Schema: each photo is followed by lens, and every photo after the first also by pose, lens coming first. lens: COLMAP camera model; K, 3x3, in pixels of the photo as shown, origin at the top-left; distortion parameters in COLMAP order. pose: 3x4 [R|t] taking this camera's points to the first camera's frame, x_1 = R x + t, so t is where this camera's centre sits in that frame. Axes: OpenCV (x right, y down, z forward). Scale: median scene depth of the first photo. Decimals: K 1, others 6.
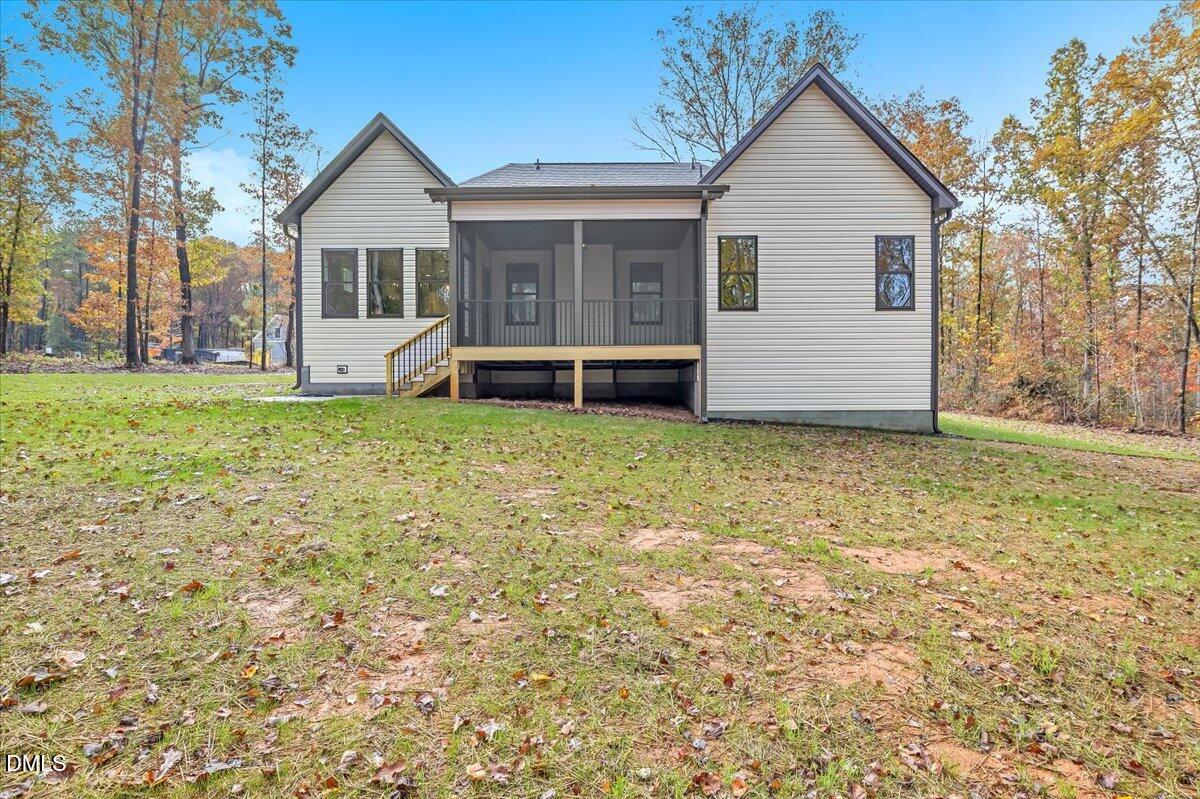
lens RADIAL K [[605.5, 0, 601.6], [0, 605.5, 384.8], [0, 0, 1]] dist [-0.009481, -0.000567]
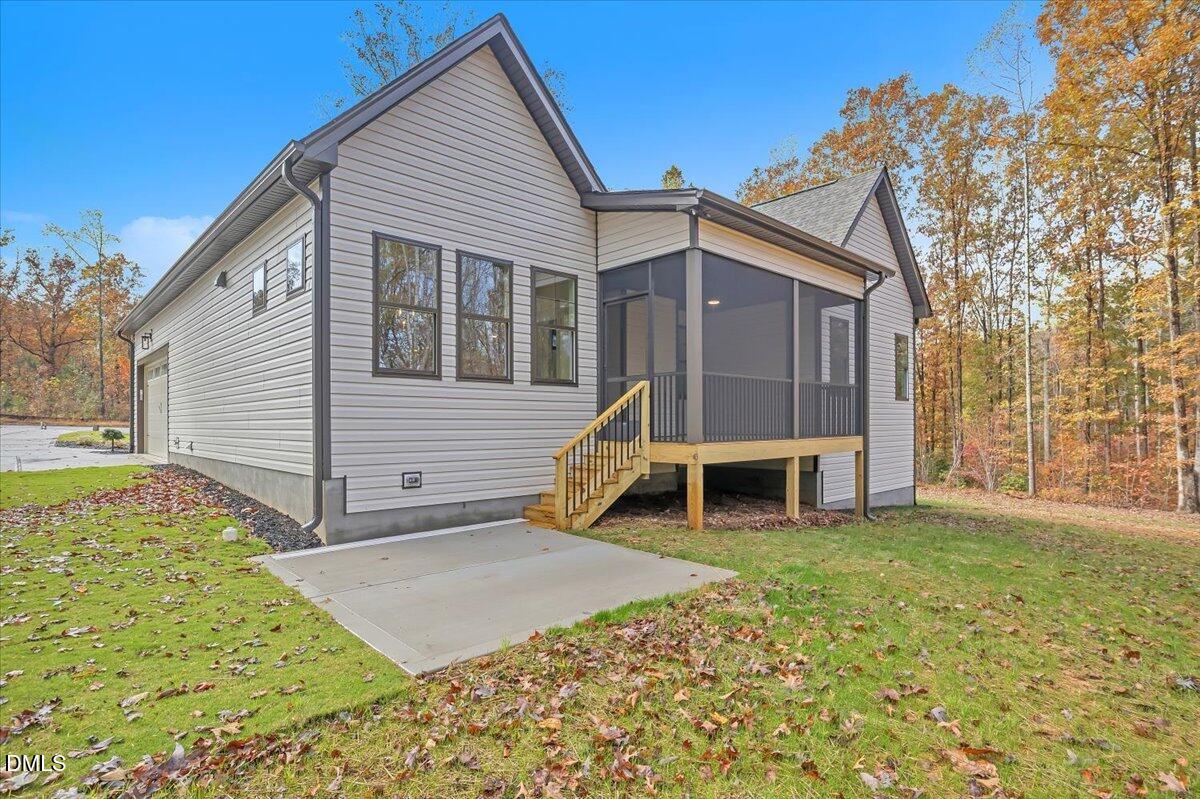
lens RADIAL K [[608.1, 0, 603.6], [0, 608.1, 419.9], [0, 0, 1]] dist [-0.018595, -0.000019]
pose [[0.717299, 0.006434, 0.696736, -0.666601], [-0.002291, 0.999974, -0.006876, -0.072664], [-0.696762, 0.003336, 0.717295, 0.529329]]
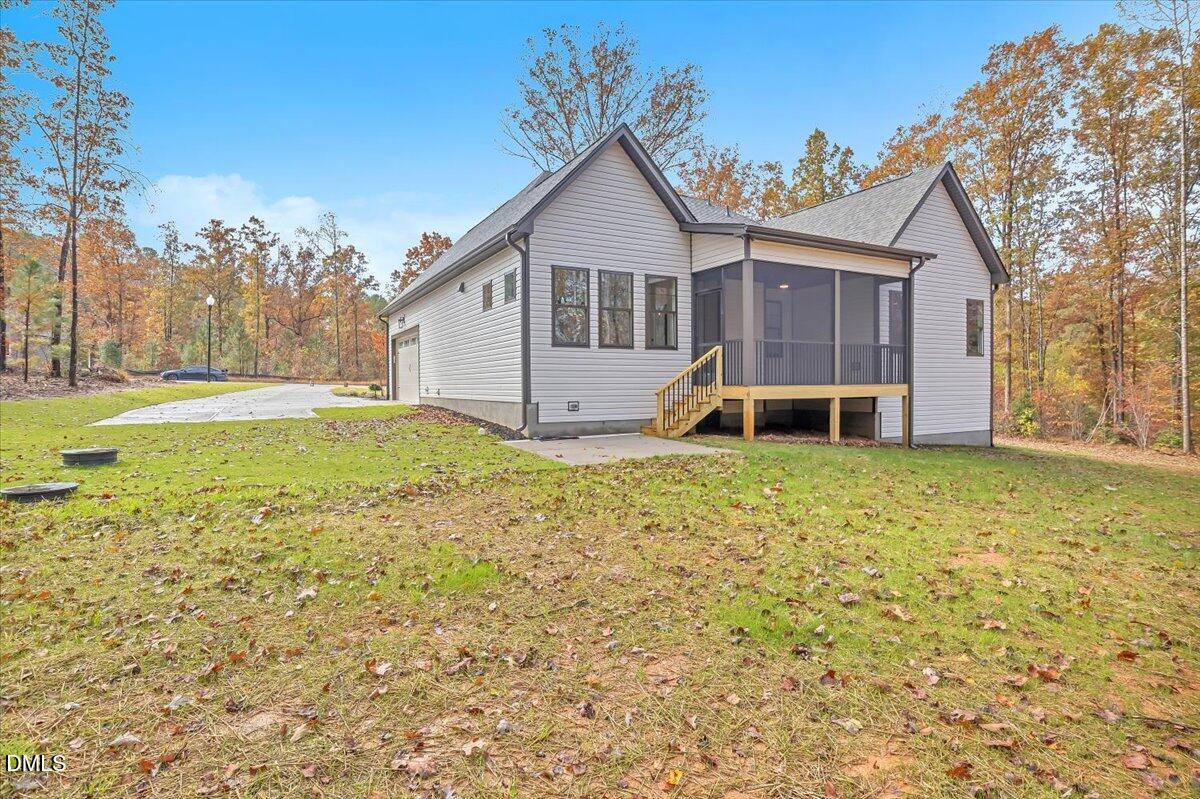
lens RADIAL K [[605.5, 0, 601.6], [0, 605.5, 384.8], [0, 0, 1]] dist [-0.009481, -0.000567]
pose [[0.874164, -0.001227, 0.485629, -0.818562], [0.000321, 0.999998, 0.001948, -0.058227], [-0.485631, -0.001547, 0.874163, 0.217851]]
